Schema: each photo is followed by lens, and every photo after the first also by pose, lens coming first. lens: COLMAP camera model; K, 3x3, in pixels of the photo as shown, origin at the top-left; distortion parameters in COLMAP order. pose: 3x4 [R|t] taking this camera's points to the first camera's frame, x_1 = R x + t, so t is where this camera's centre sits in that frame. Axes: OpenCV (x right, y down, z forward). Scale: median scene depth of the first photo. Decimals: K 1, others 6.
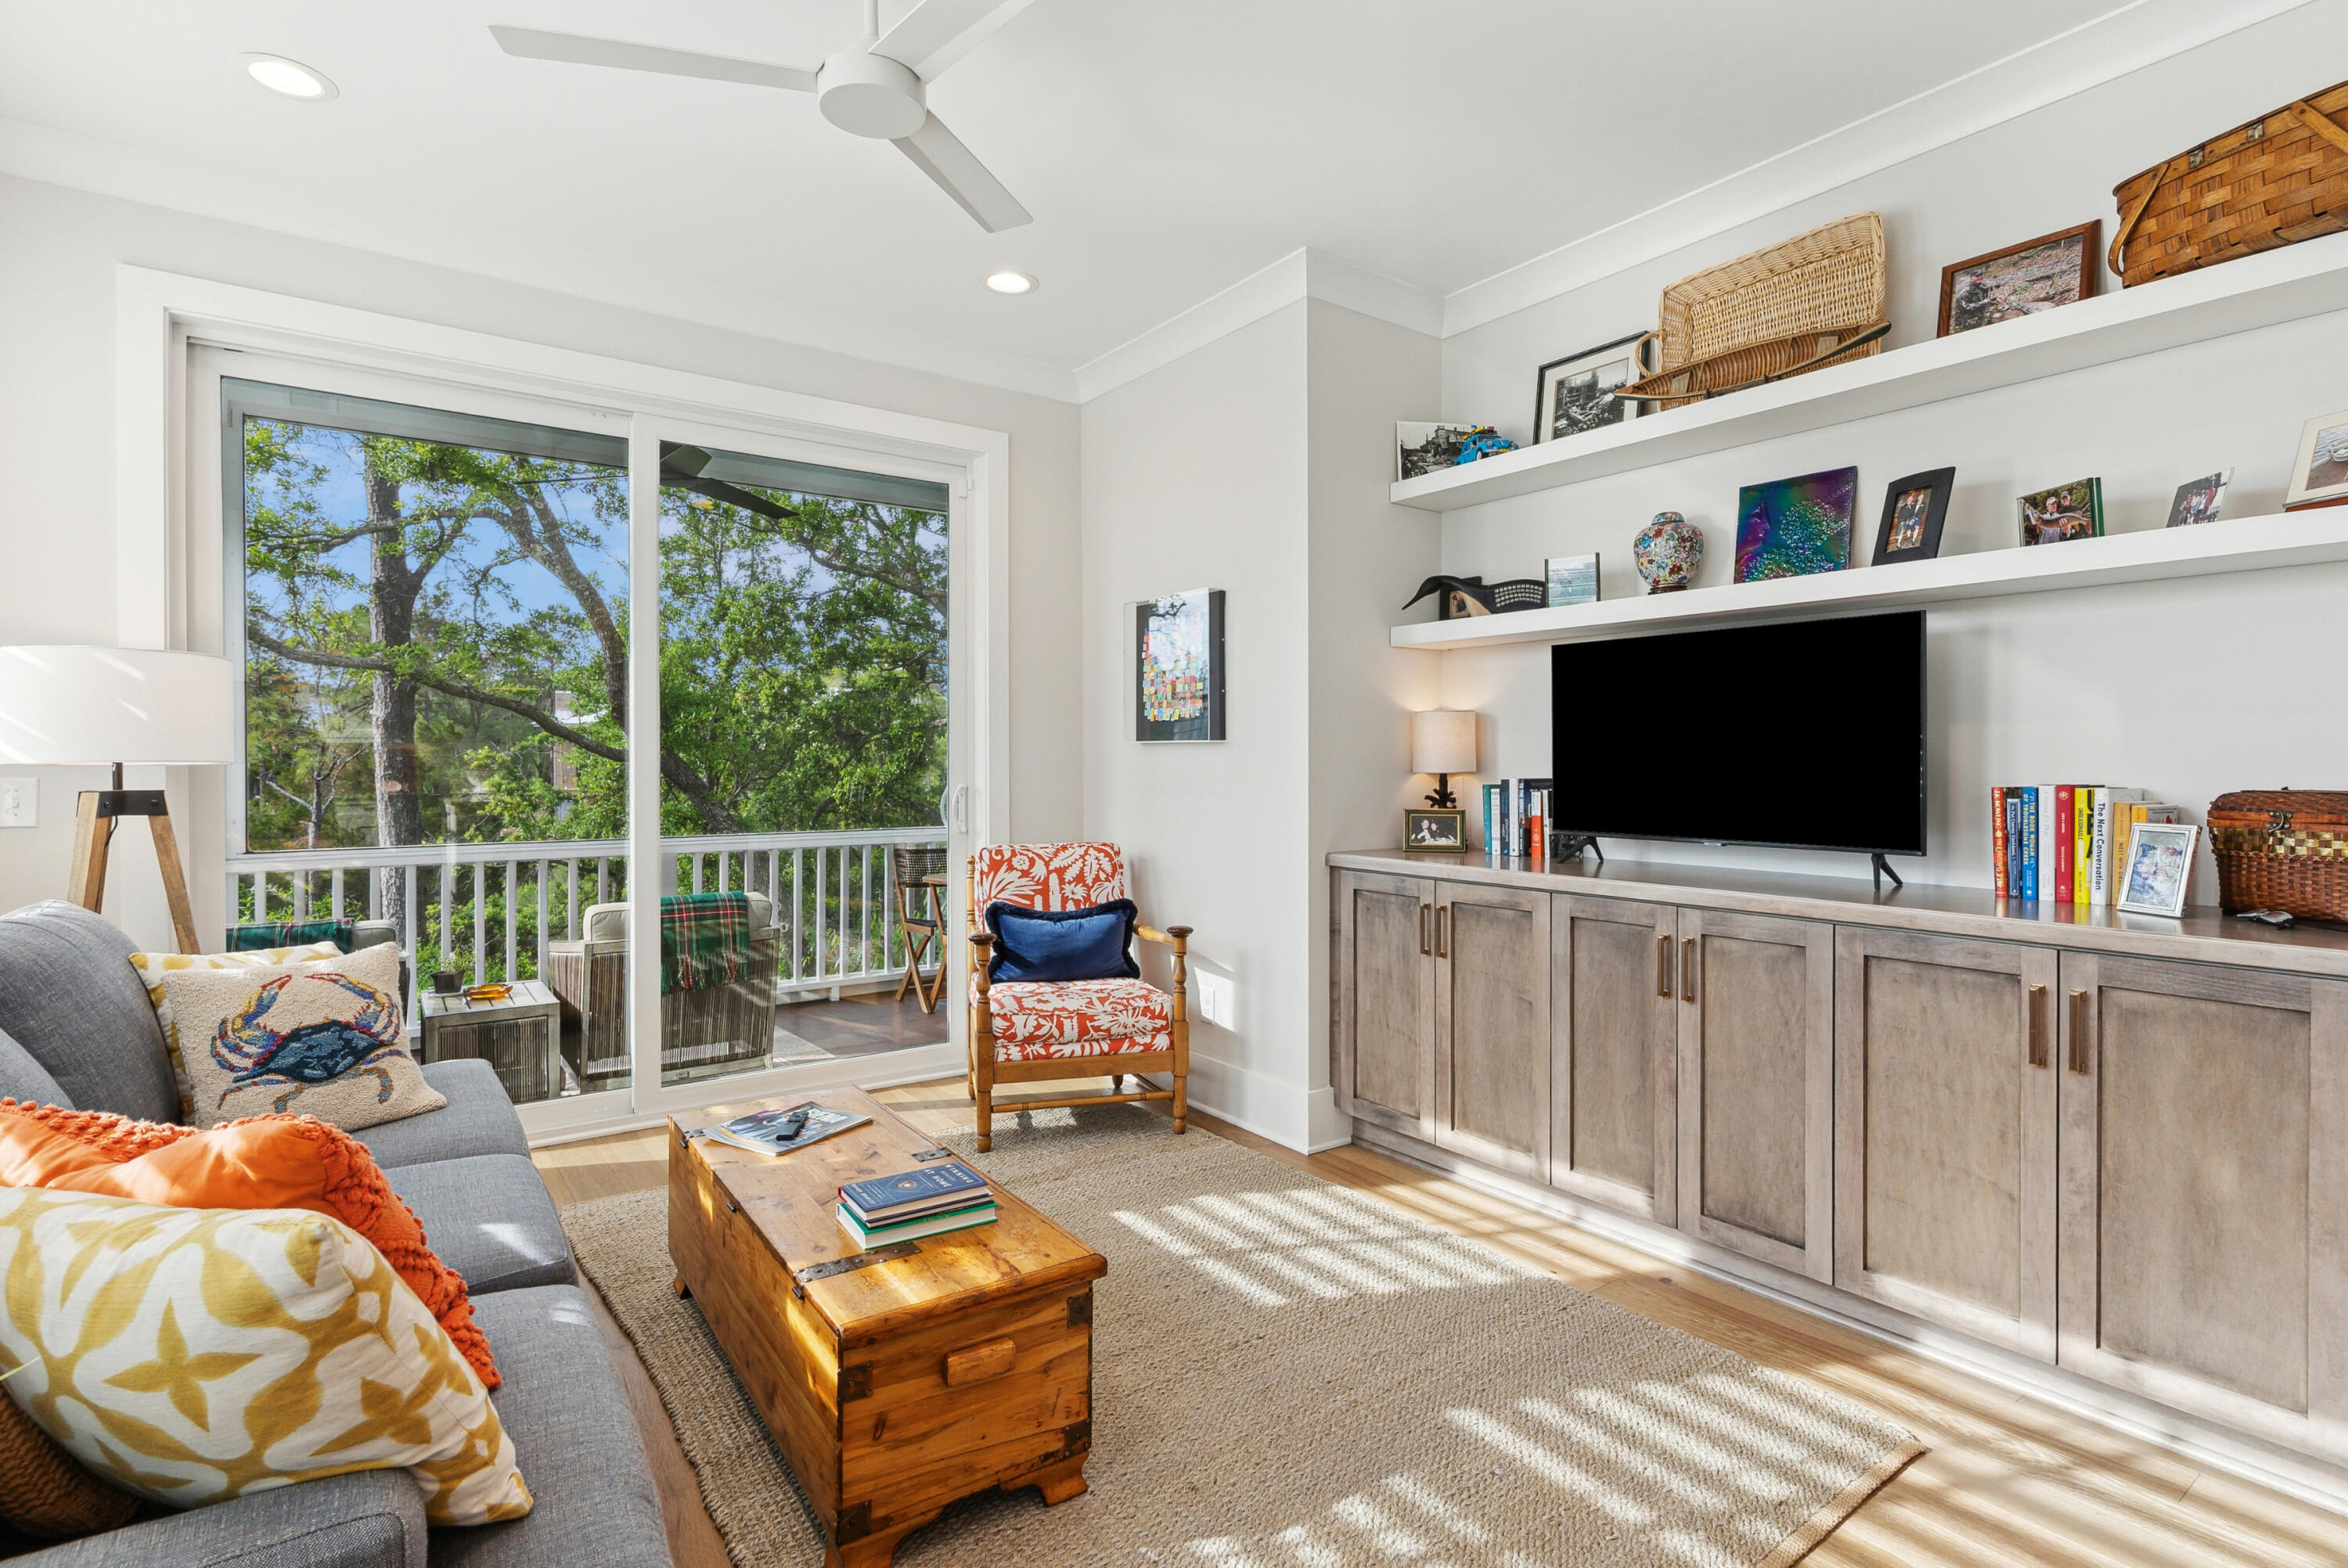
lens RADIAL K [[1139.4, 0, 1168.4], [0, 1139.4, 771.8], [0, 0, 1]] dist [-0.000022, -0.000092]
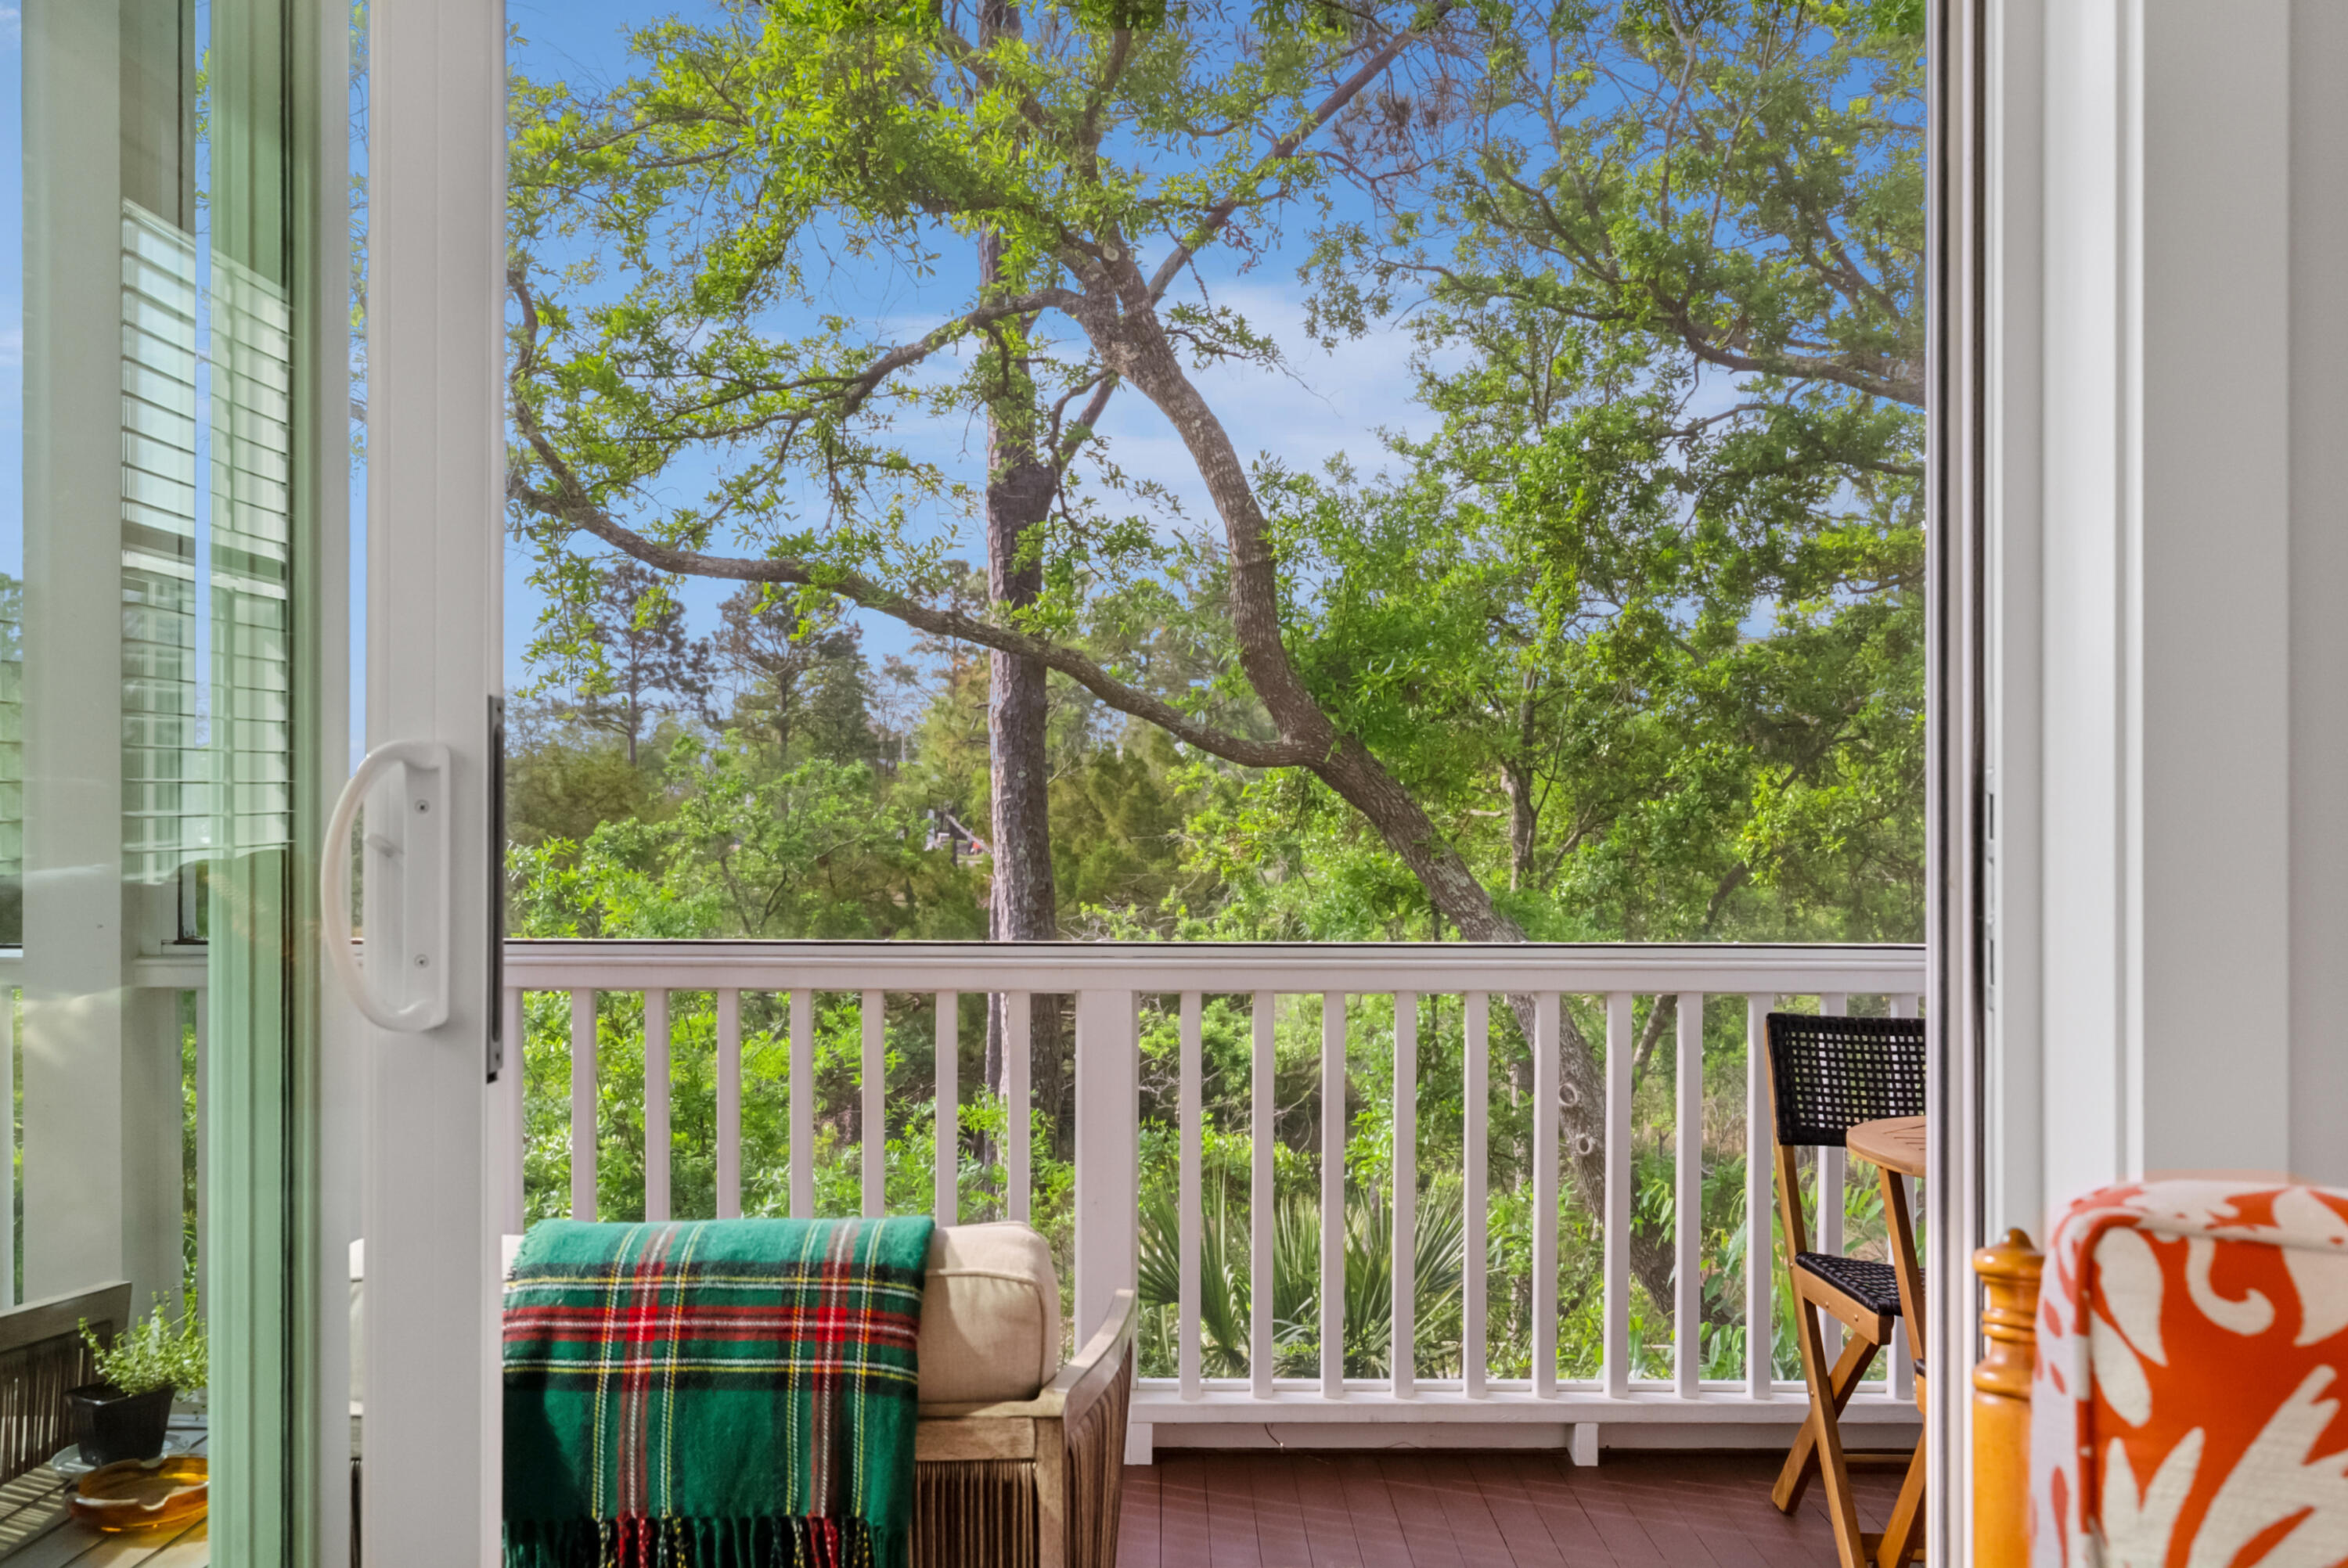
lens RADIAL K [[1873.1, 0, 1168.3], [0, 1873.1, 793.0], [0, 0, 1]] dist [0.036571, 0.002064]
pose [[0.818117, 0.002123, -0.575049, -0.038151], [-0.008973, 0.999919, -0.009075, 0.006907], [0.574982, 0.012584, 0.818069, 0.230486]]
